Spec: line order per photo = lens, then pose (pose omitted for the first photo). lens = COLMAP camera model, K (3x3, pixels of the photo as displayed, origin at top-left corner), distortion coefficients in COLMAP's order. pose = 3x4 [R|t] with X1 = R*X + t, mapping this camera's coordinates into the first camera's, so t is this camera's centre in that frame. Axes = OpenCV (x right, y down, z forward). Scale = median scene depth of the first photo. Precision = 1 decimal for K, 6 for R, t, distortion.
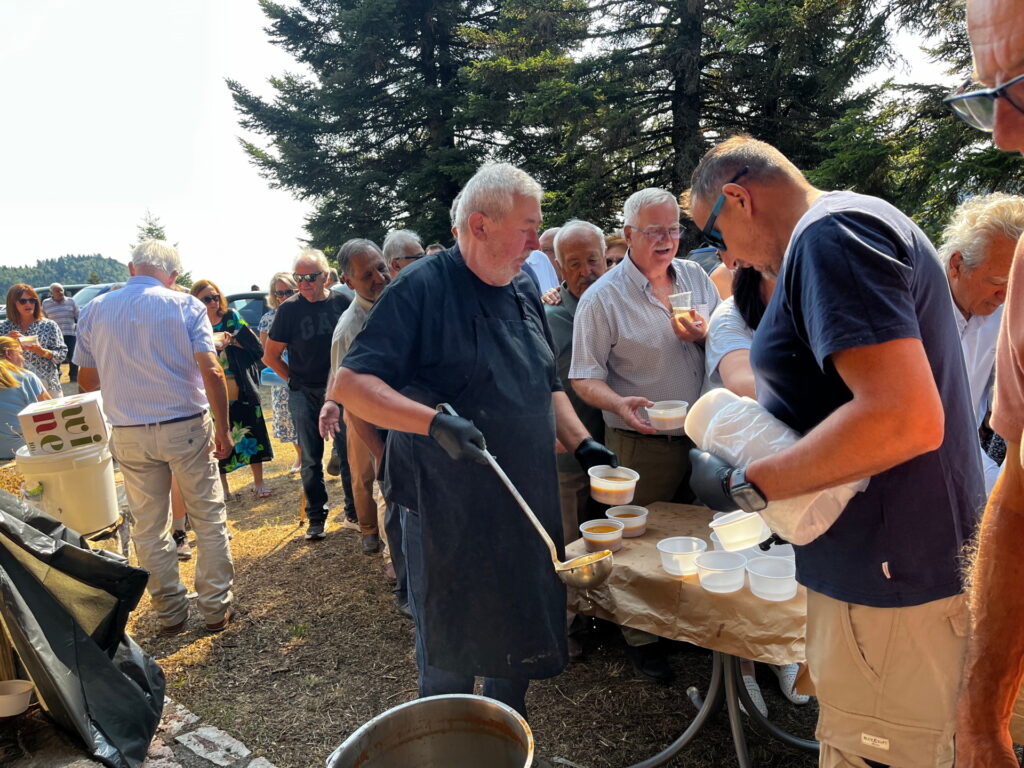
lens RADIAL K [[783.7, 0, 522.0], [0, 783.7, 382.6], [0, 0, 1]] dist [0.062622, -0.086036]
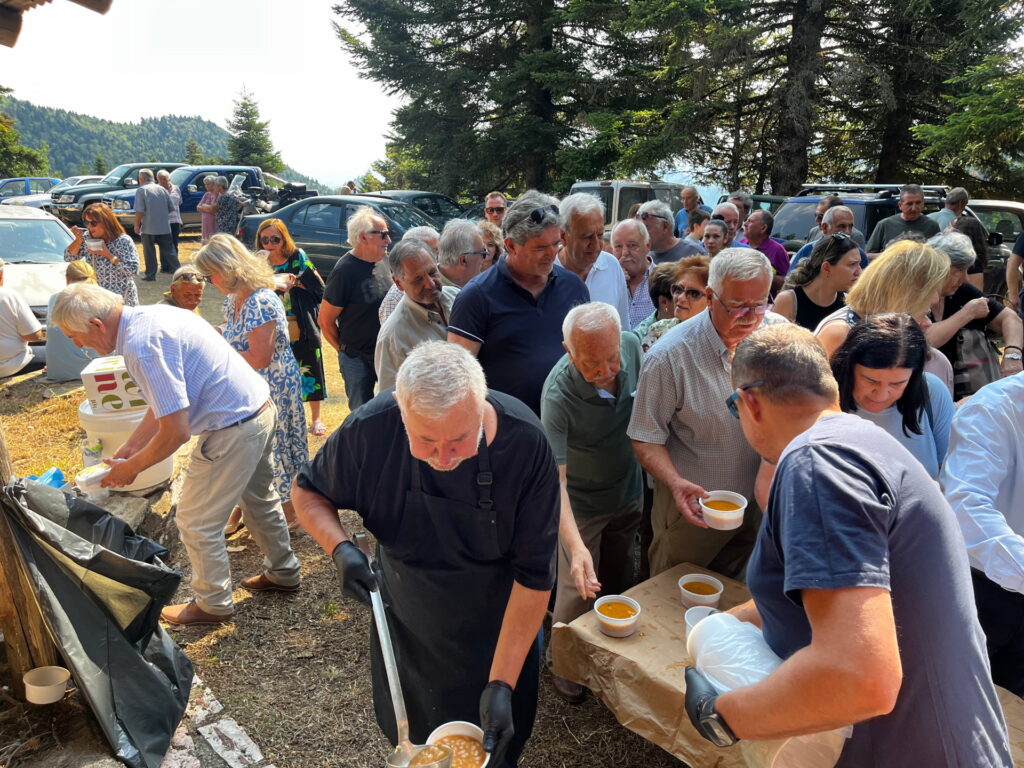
lens RADIAL K [[783.7, 0, 508.4], [0, 783.7, 388.3], [0, 0, 1]] dist [0.062622, -0.086036]
pose [[0.988846, 0.108628, -0.101896, 0.027749], [-0.093571, 0.985374, 0.142416, -0.152910], [0.115876, -0.131293, 0.984548, 0.044905]]
